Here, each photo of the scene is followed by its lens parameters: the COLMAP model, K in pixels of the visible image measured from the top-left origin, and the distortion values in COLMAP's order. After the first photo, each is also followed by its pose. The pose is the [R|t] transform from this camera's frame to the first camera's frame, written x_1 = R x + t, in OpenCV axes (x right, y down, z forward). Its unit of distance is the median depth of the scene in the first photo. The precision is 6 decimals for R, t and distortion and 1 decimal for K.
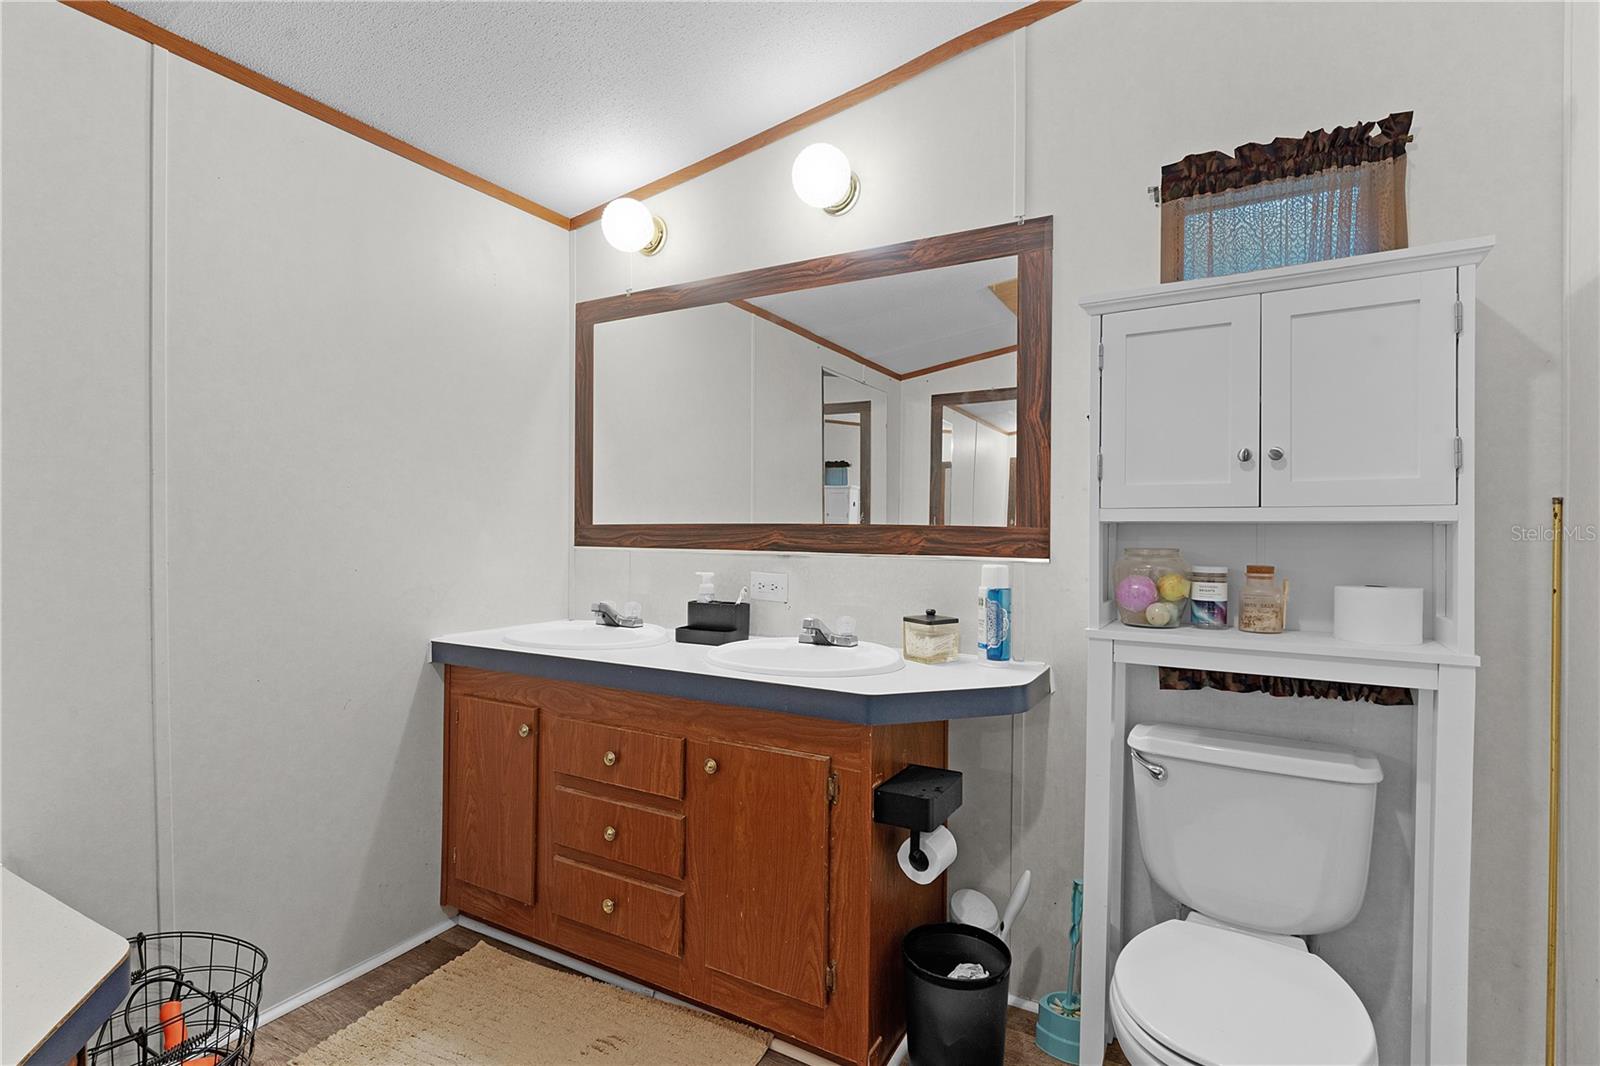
lens RADIAL K [[768.1, 0, 798.2], [0, 768.1, 523.6], [0, 0, 1]] dist [-0.000932, -0.000226]
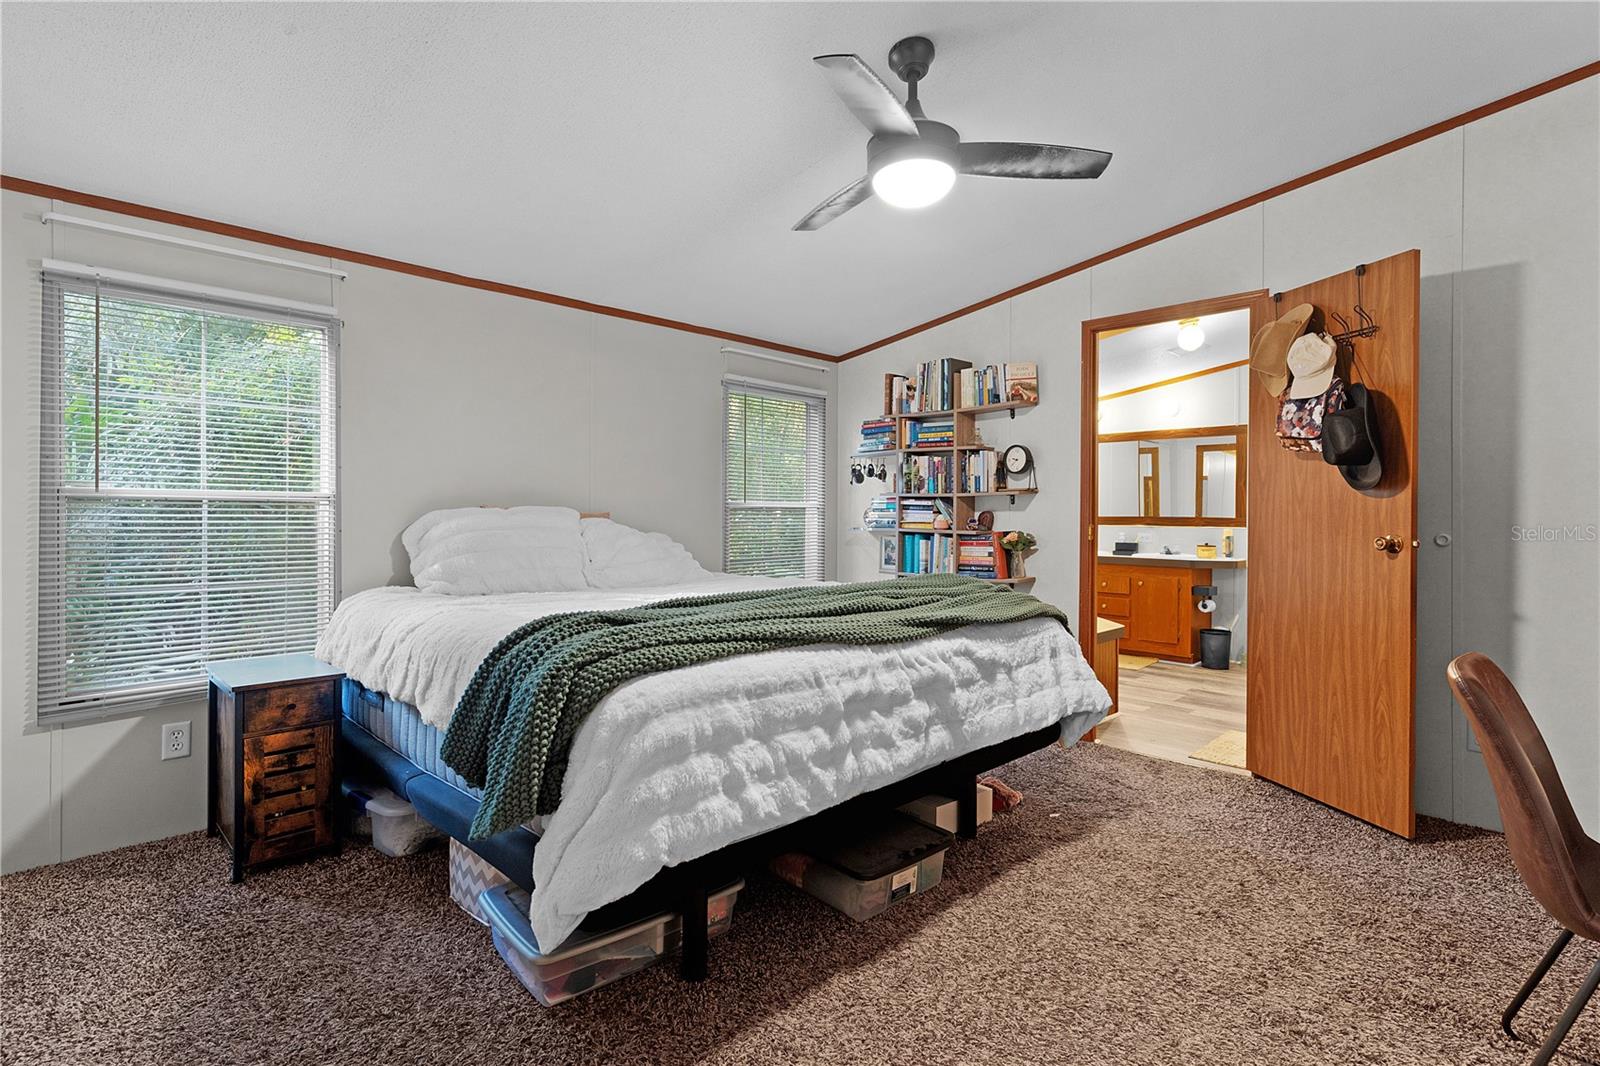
lens RADIAL K [[773.5, 0, 798.6], [0, 773.5, 516.9], [0, 0, 1]] dist [0.000932, 0.000427]
pose [[0.961685, 0.002207, -0.274147, -0.618603], [-0.000833, 0.999987, 0.005127, -0.014674], [0.274155, -0.004702, 0.961674, -2.748733]]
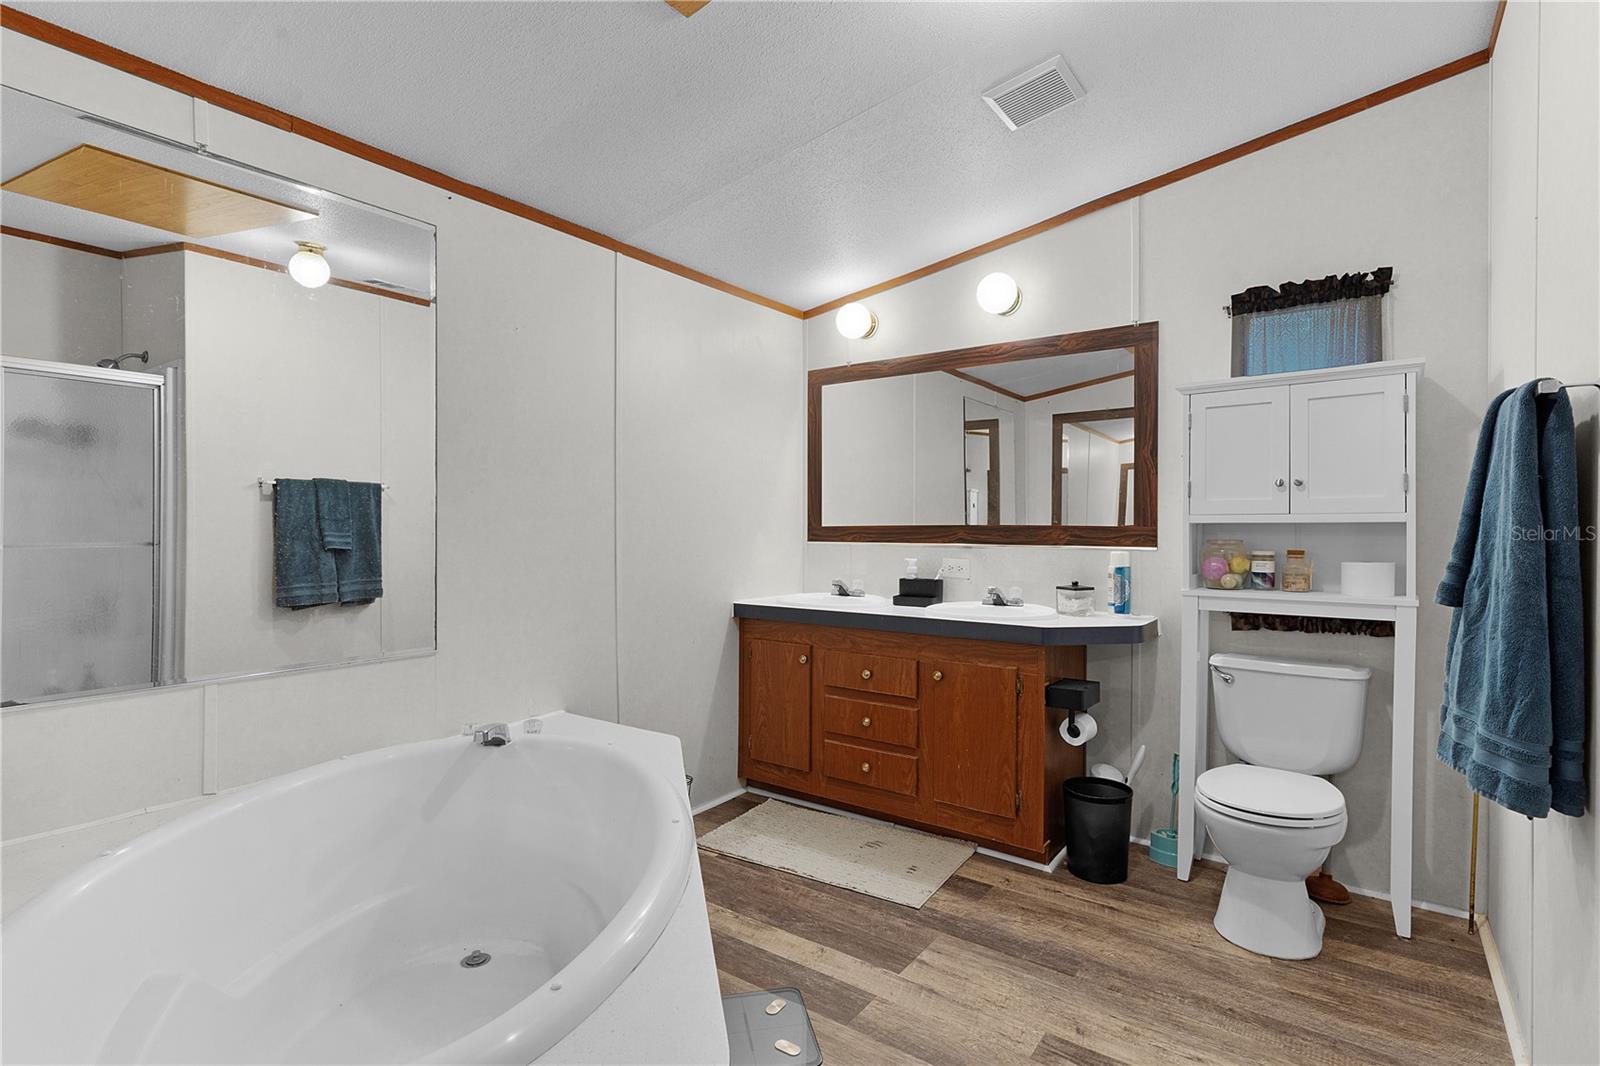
lens RADIAL K [[772.3, 0, 798.5], [0, 772.3, 526.9], [0, 0, 1]] dist [-0.001300, 0.000337]
pose [[0.992644, -0.005693, -0.120938, -0.191444], [0.006307, 0.999969, 0.004696, -0.006180], [0.120908, -0.005424, 0.992649, -0.600079]]
